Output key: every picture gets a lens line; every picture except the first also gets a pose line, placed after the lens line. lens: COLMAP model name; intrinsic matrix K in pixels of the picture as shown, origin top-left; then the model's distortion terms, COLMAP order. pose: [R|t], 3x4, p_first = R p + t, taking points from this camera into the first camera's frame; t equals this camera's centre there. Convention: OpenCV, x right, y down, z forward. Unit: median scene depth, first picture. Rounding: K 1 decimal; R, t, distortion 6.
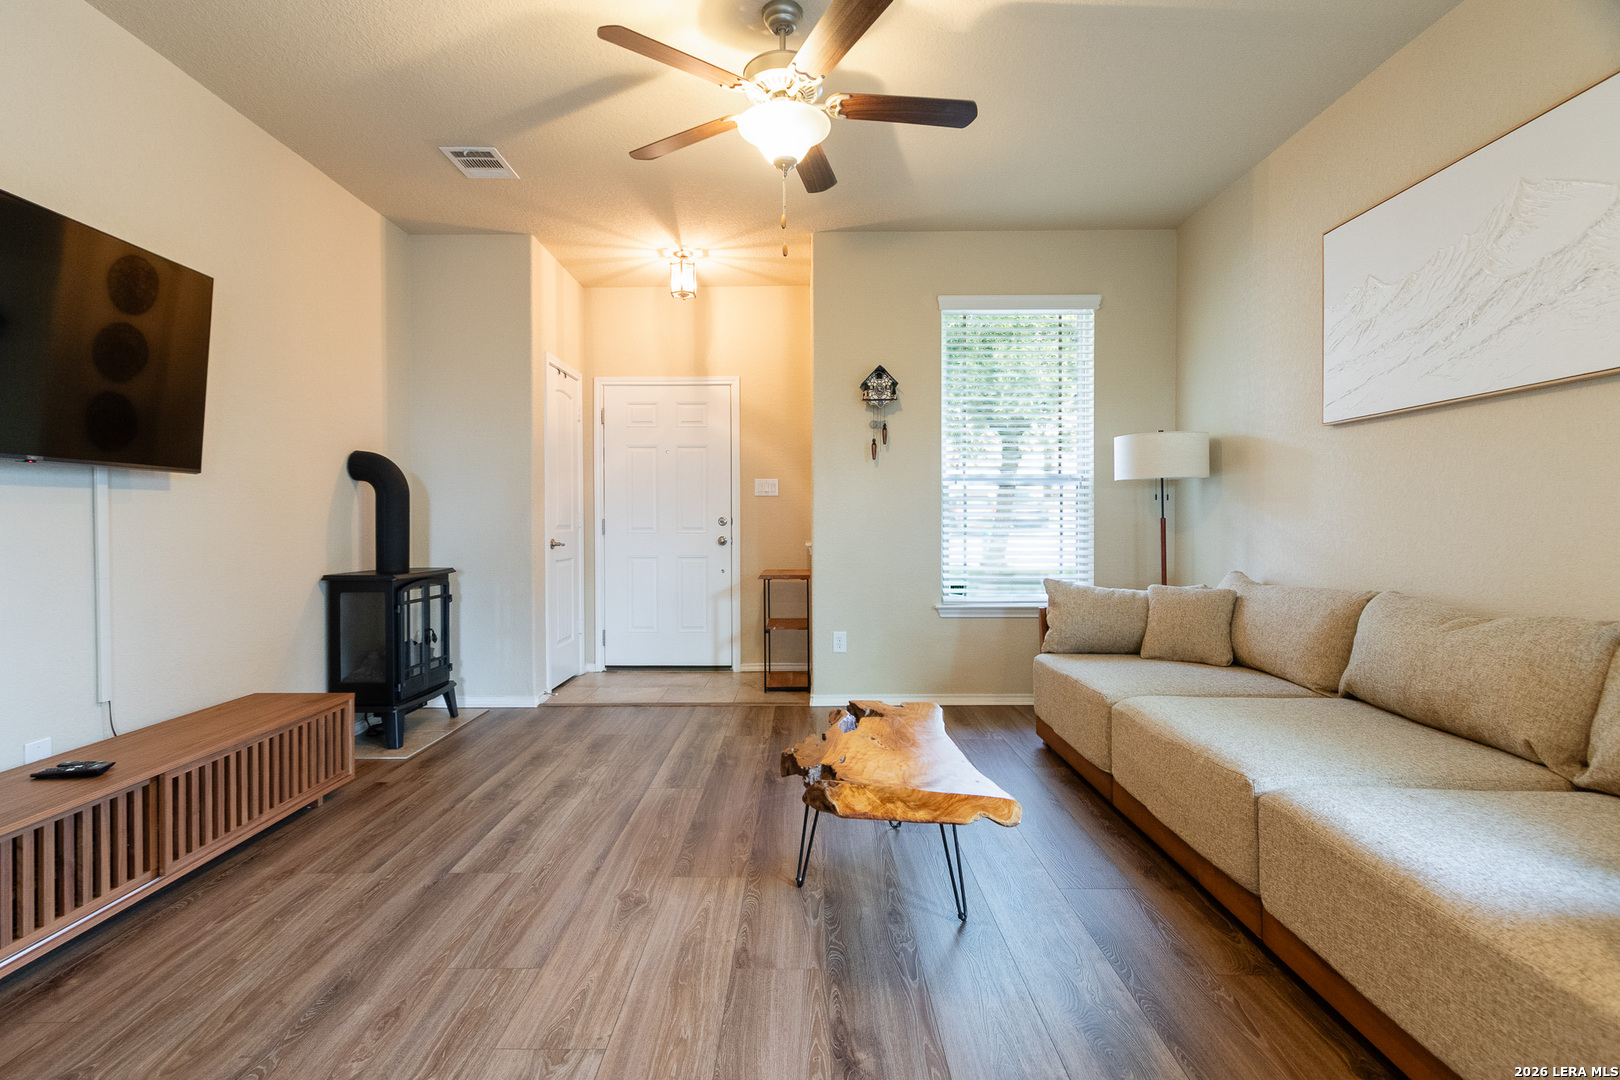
lens RADIAL K [[759.4, 0, 789.4], [0, 759.4, 524.7], [0, 0, 1]] dist [0.007964, -0.001797]
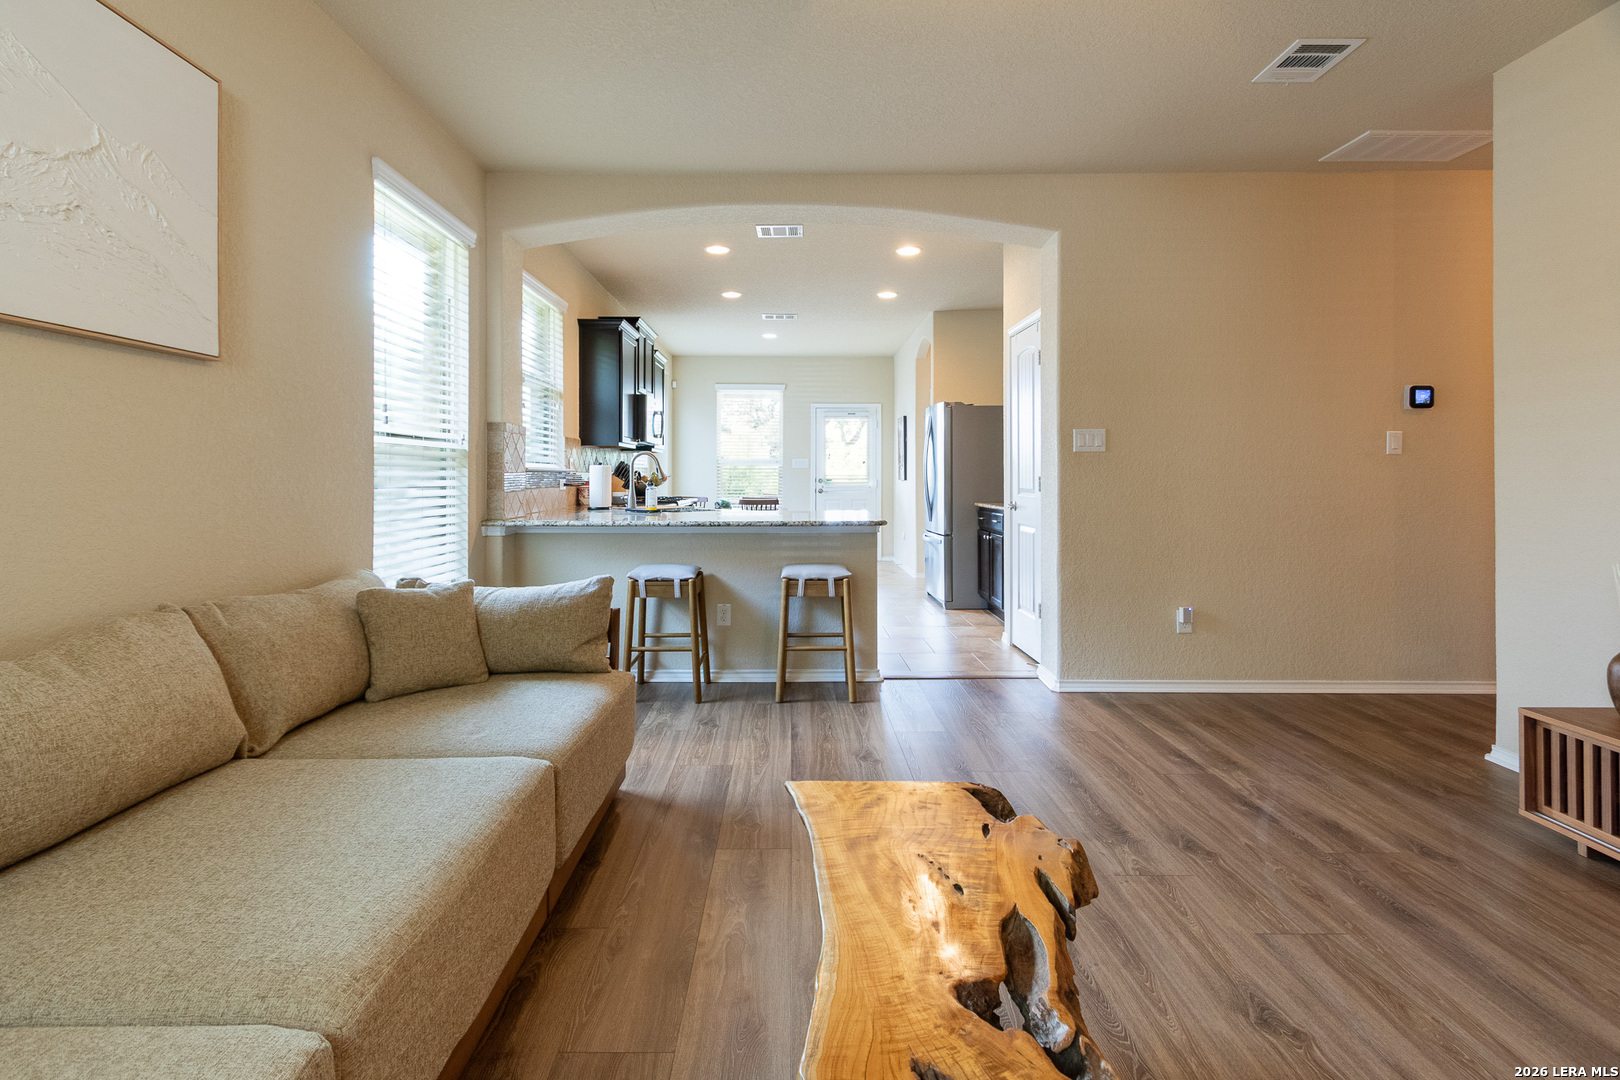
lens RADIAL K [[779.9, 0, 792.0], [0, 779.9, 548.9], [0, 0, 1]] dist [0.005268, -0.001626]
pose [[-0.999743, 0.008005, -0.021200, 0.151067], [0.005946, 0.995418, 0.095432, -0.018303], [0.021867, 0.095282, -0.995210, 0.950040]]
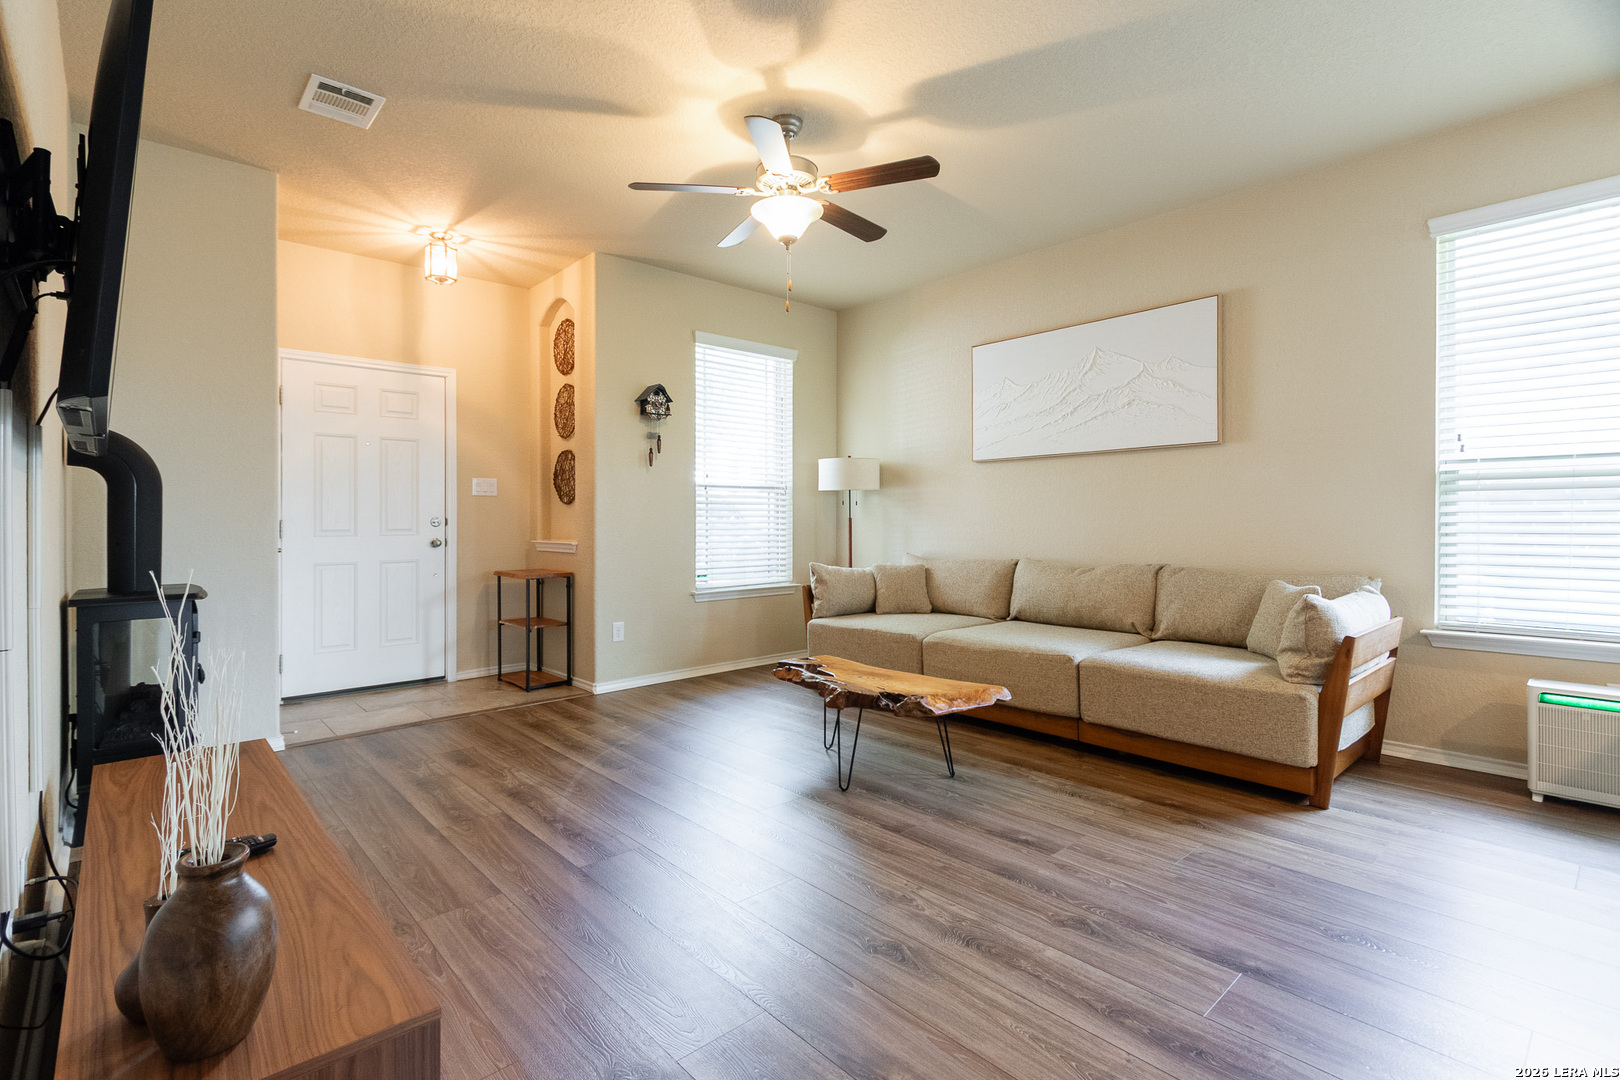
lens RADIAL K [[751.7, 0, 778.4], [0, 751.7, 517.6], [0, 0, 1]] dist [0.010356, -0.000429]
pose [[0.749623, -0.000403, 0.661865, -0.557682], [0.007540, 0.999940, -0.007931, 0.001233], [-0.661822, 0.010935, 0.749581, 0.042126]]
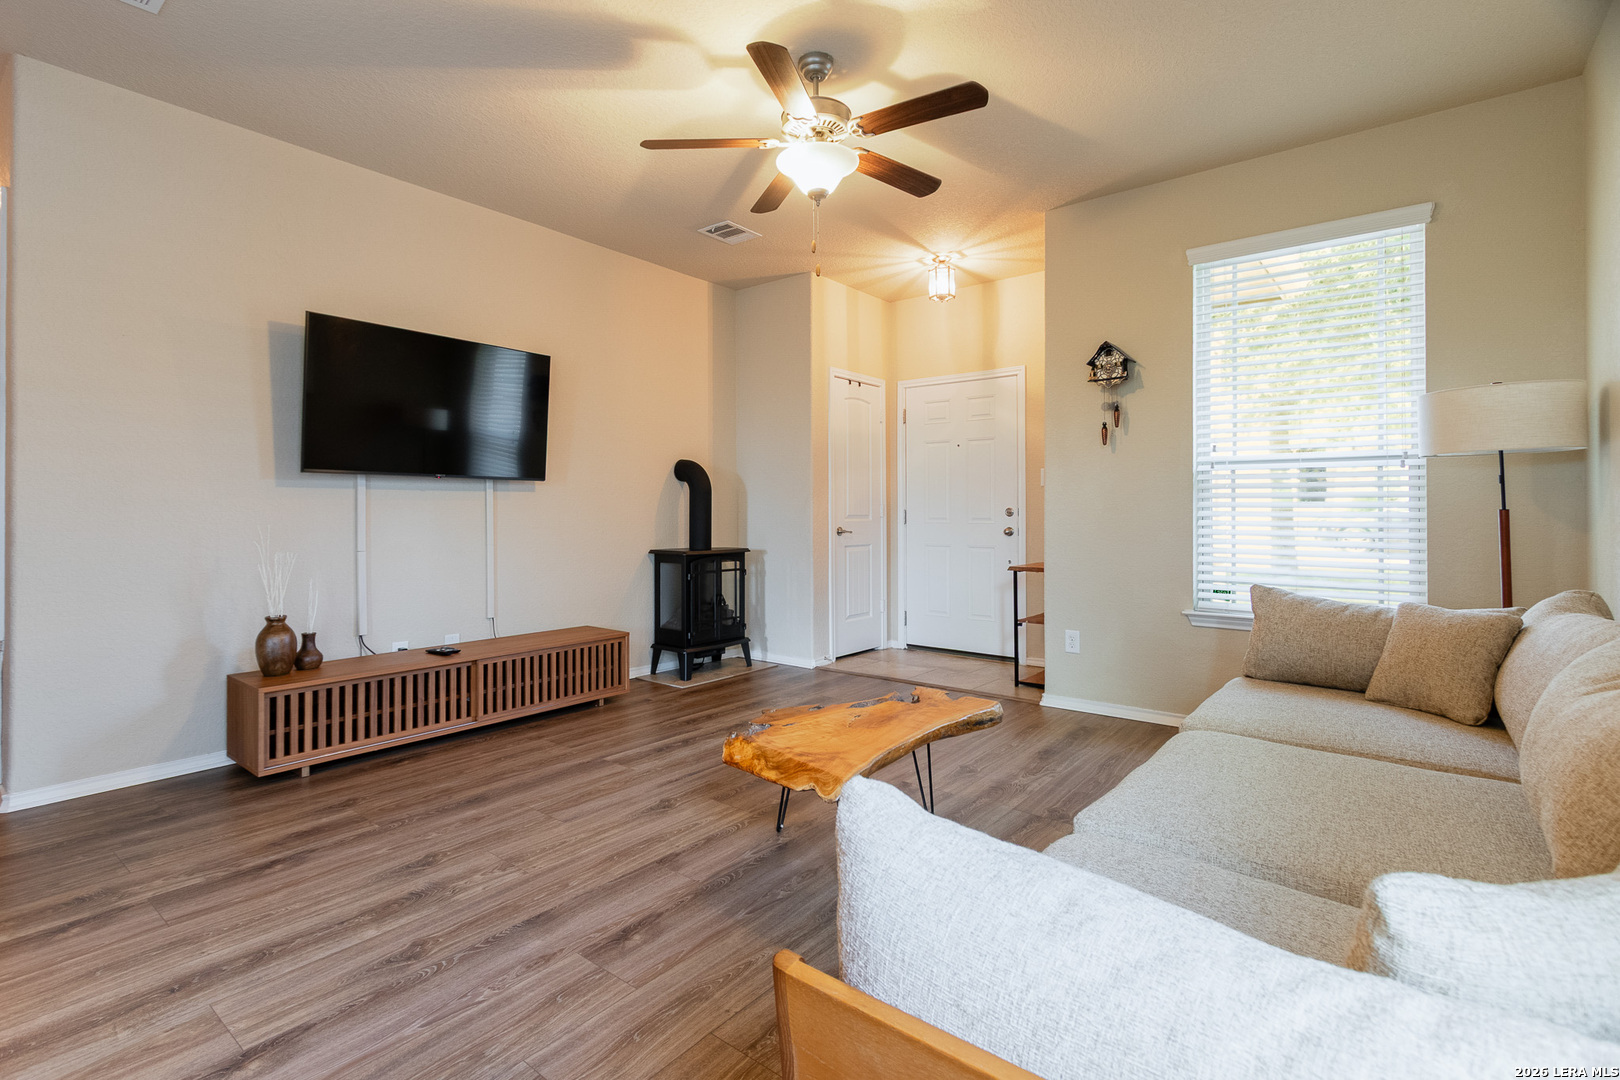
lens RADIAL K [[744.9, 0, 786.6], [0, 744.9, 505.9], [0, 0, 1]] dist [0.007443, -0.000922]
pose [[0.786030, -0.001958, -0.618185, 0.417743], [-0.005662, 0.999930, -0.010366, -0.001259], [0.618162, 0.011648, 0.785964, 0.070052]]
